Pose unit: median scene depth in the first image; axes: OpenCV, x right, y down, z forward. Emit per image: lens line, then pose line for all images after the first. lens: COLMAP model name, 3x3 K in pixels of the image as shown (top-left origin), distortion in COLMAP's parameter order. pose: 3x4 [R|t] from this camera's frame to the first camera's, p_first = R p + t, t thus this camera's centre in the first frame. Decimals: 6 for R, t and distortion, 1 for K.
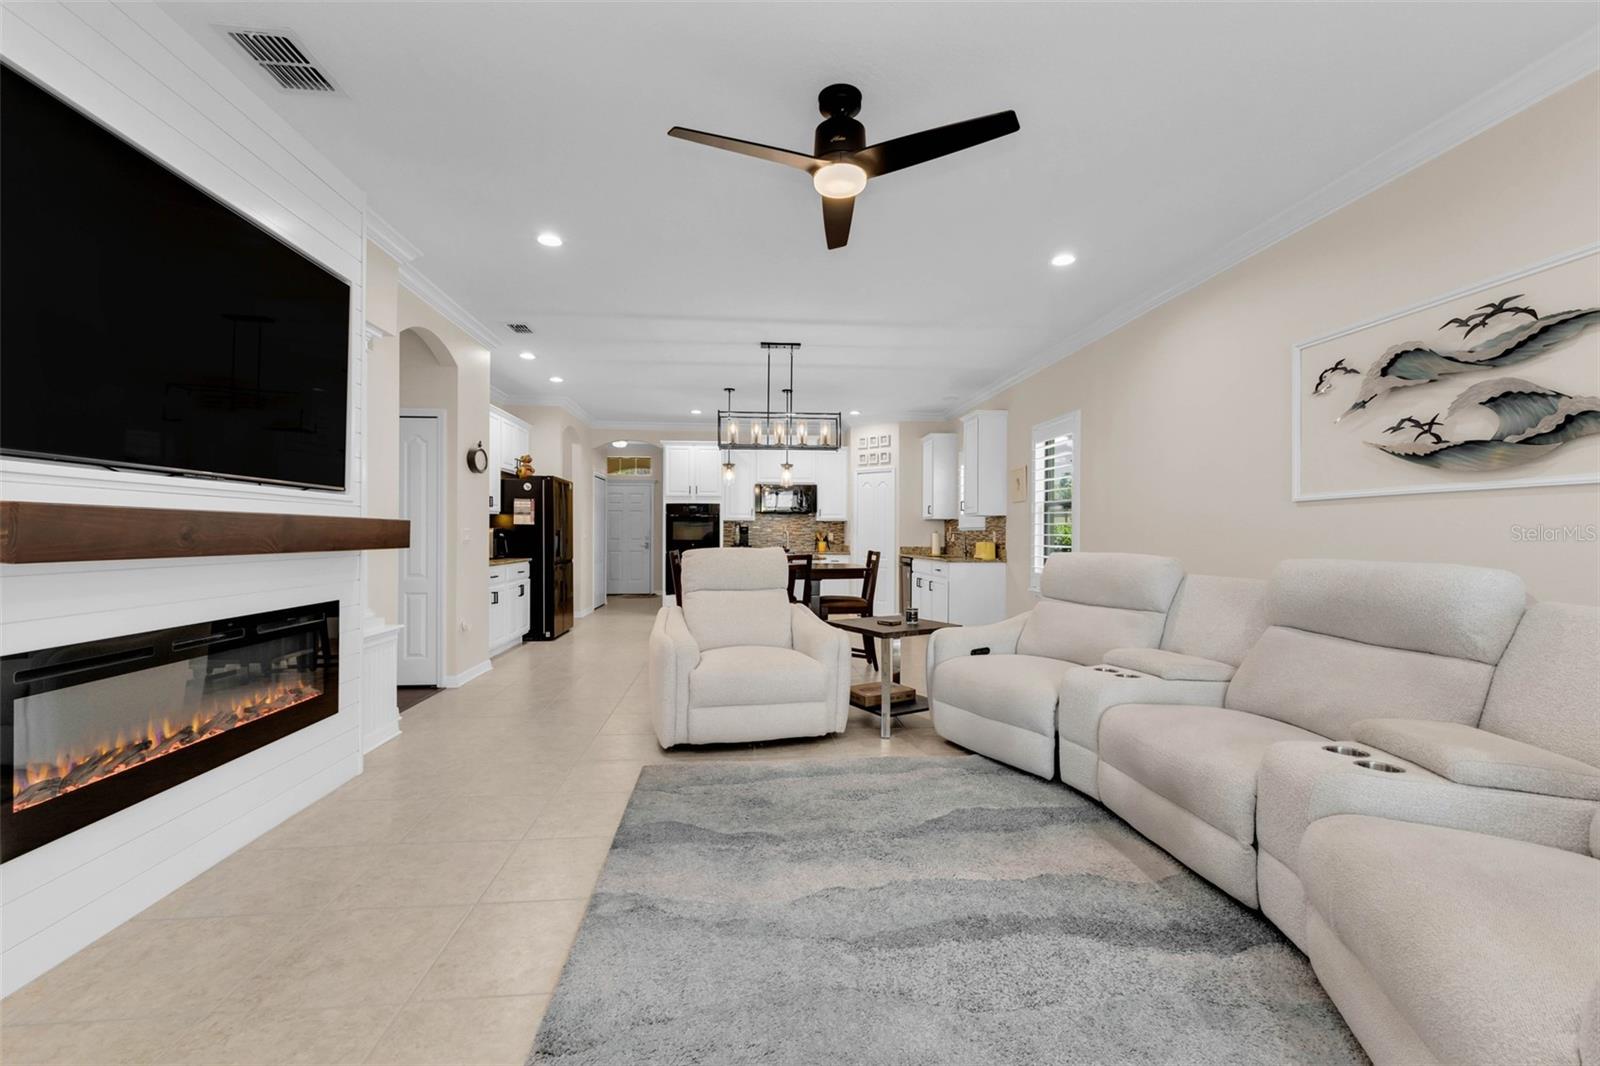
lens RADIAL K [[689.4, 0, 793.6], [0, 689.4, 534.6], [0, 0, 1]] dist [0.009815, -0.000140]
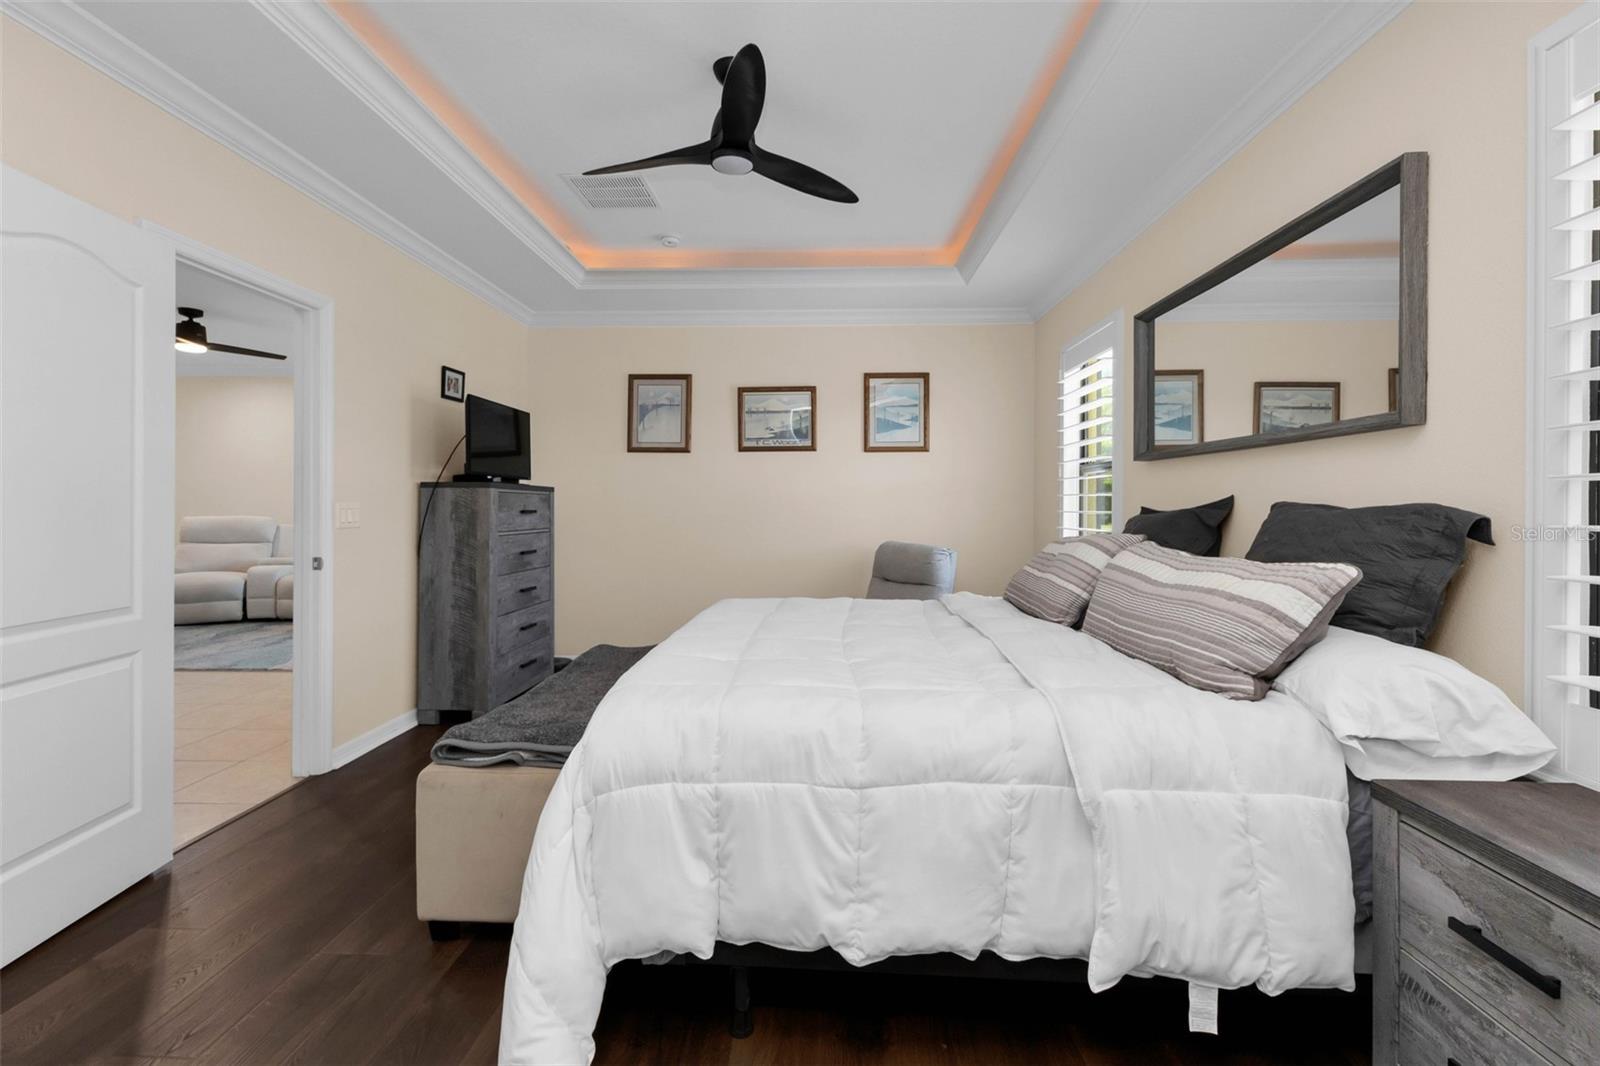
lens RADIAL K [[697.1, 0, 802.2], [0, 697.1, 508.4], [0, 0, 1]] dist [0.001088, -0.000054]
pose [[0.118393, -0.005981, 0.992949, -1.693605], [-0.004665, 0.999967, 0.006579, -0.018940], [-0.992956, -0.005411, 0.118361, -1.072532]]
